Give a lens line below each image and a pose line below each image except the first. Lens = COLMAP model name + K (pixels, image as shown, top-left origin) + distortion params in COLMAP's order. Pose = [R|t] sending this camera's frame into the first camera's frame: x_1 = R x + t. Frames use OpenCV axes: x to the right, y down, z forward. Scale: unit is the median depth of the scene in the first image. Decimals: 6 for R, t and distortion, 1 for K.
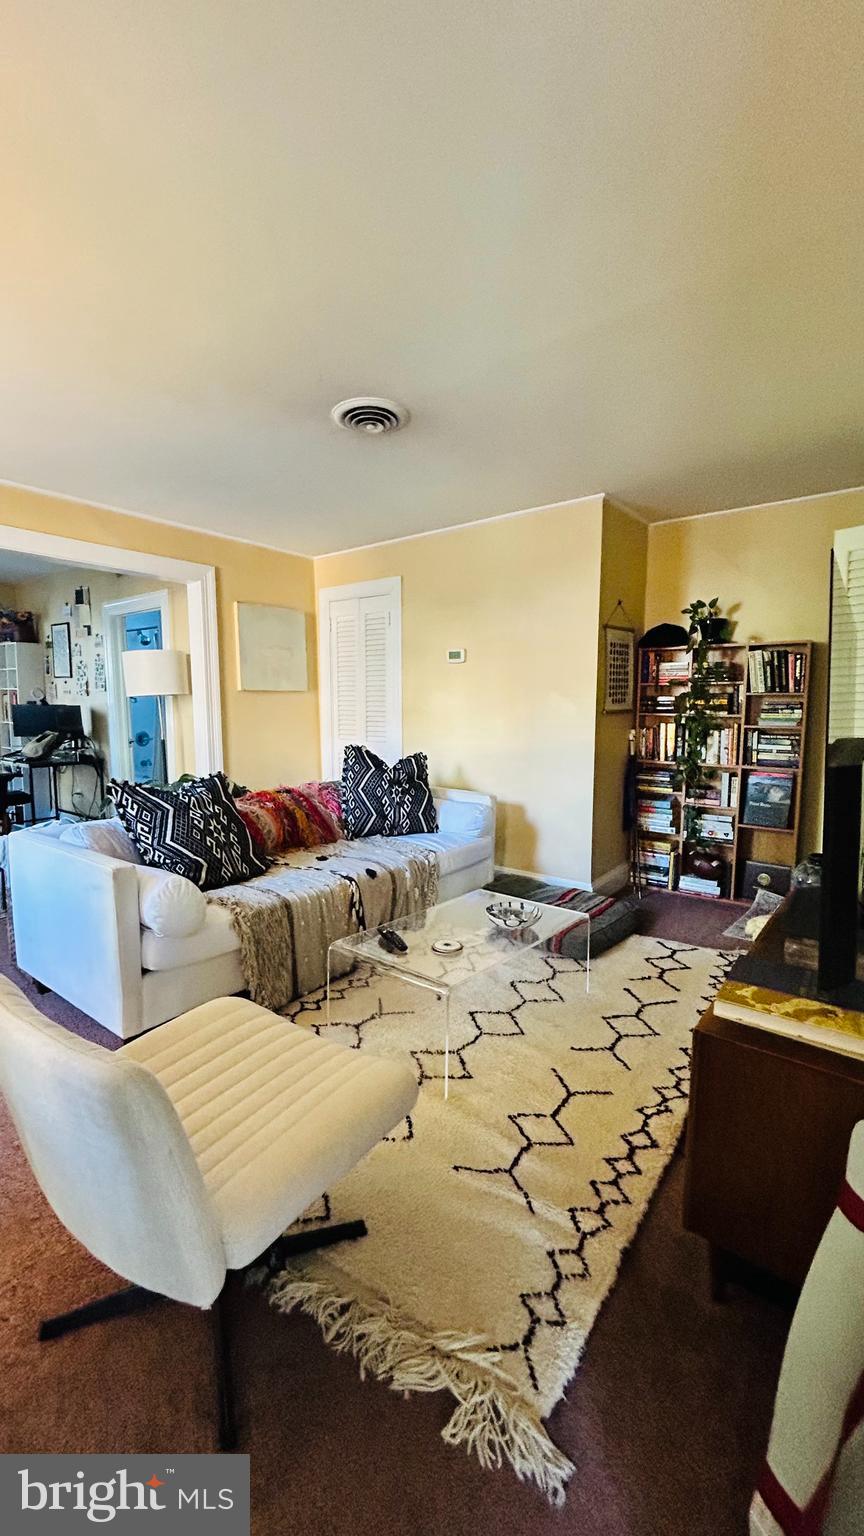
lens RADIAL K [[622.2, 0, 432.5], [0, 622.2, 766.1], [0, 0, 1]] dist [0.001031, 0.000295]
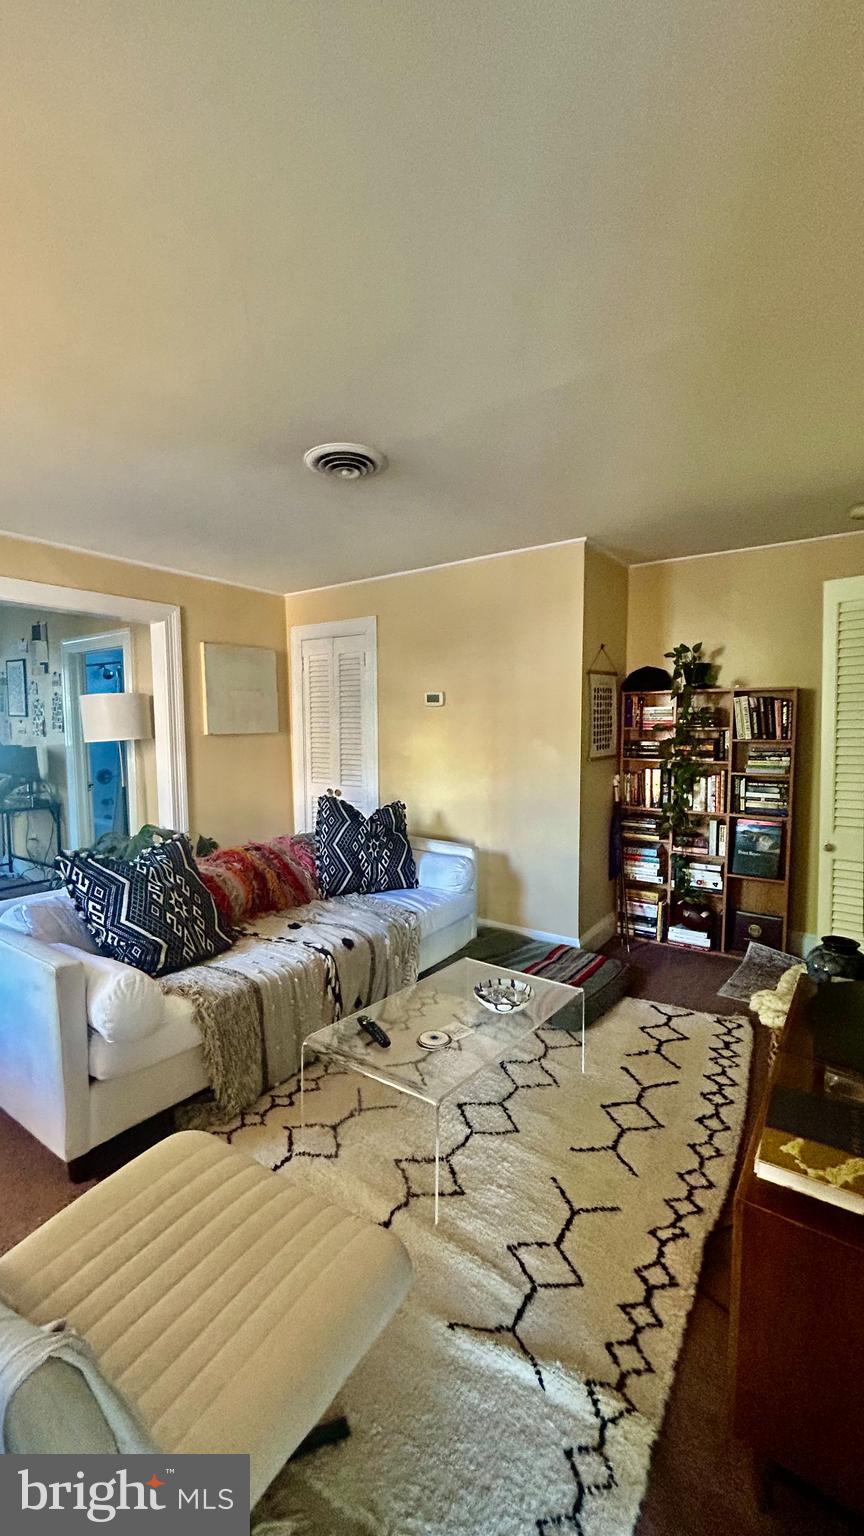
lens RADIAL K [[622.2, 0, 432.5], [0, 622.2, 766.1], [0, 0, 1]] dist [0.001031, 0.000295]
pose [[0.998997, -0.007863, 0.044073, -0.011206], [0.009344, 0.999395, -0.033504, -0.056765], [-0.043783, 0.033882, 0.998466, 0.057115]]
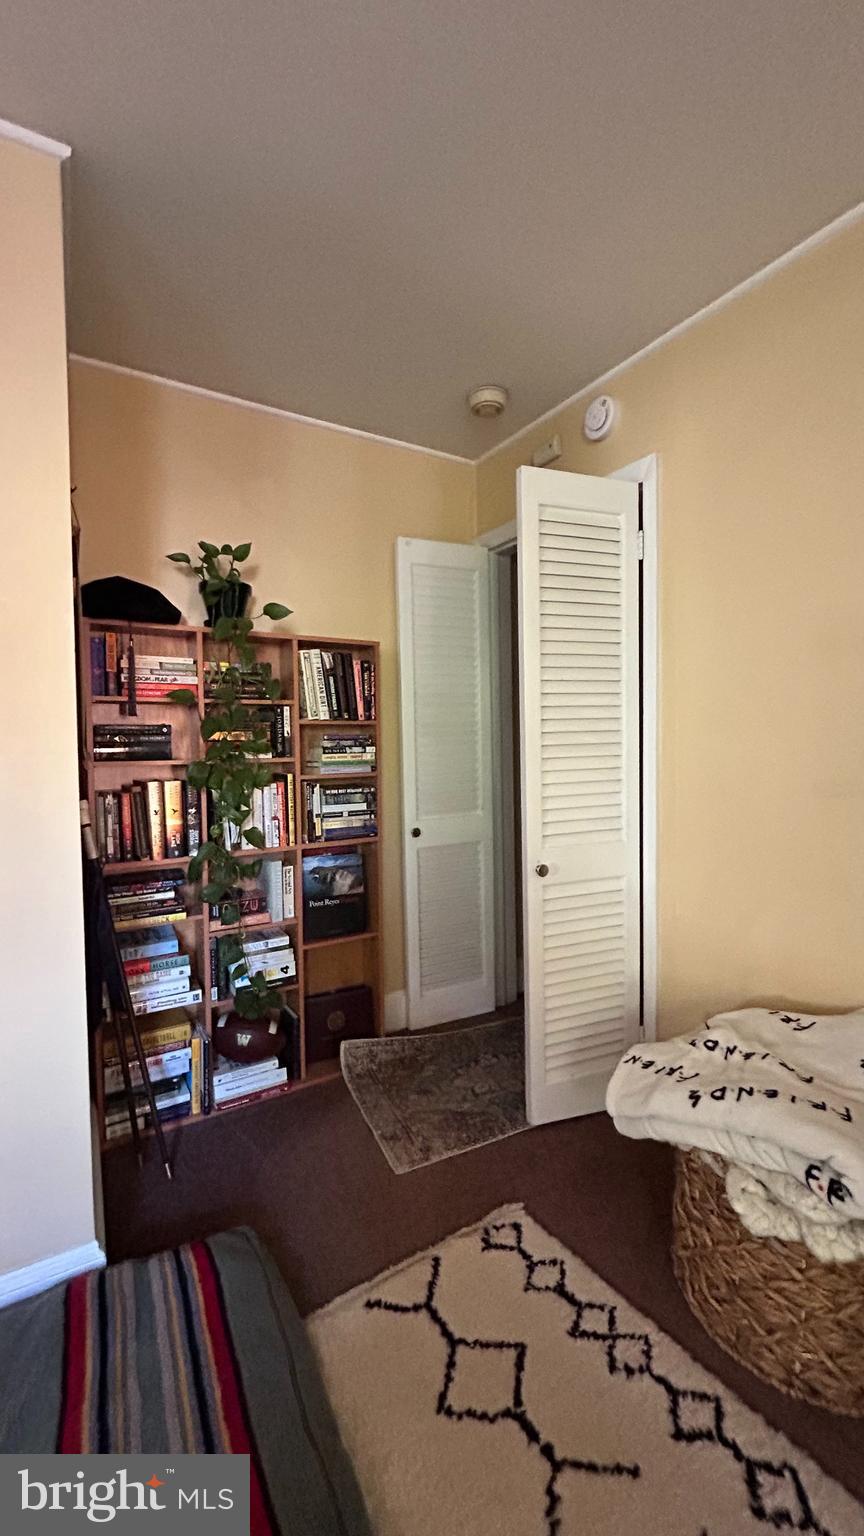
lens RADIAL K [[622.2, 0, 432.5], [0, 622.2, 766.1], [0, 0, 1]] dist [0.001031, 0.000295]
pose [[0.372465, -0.052670, 0.926550, 0.008864], [0.105485, 0.994321, 0.014119, -0.084122], [-0.922032, 0.092479, 0.375906, 0.805478]]
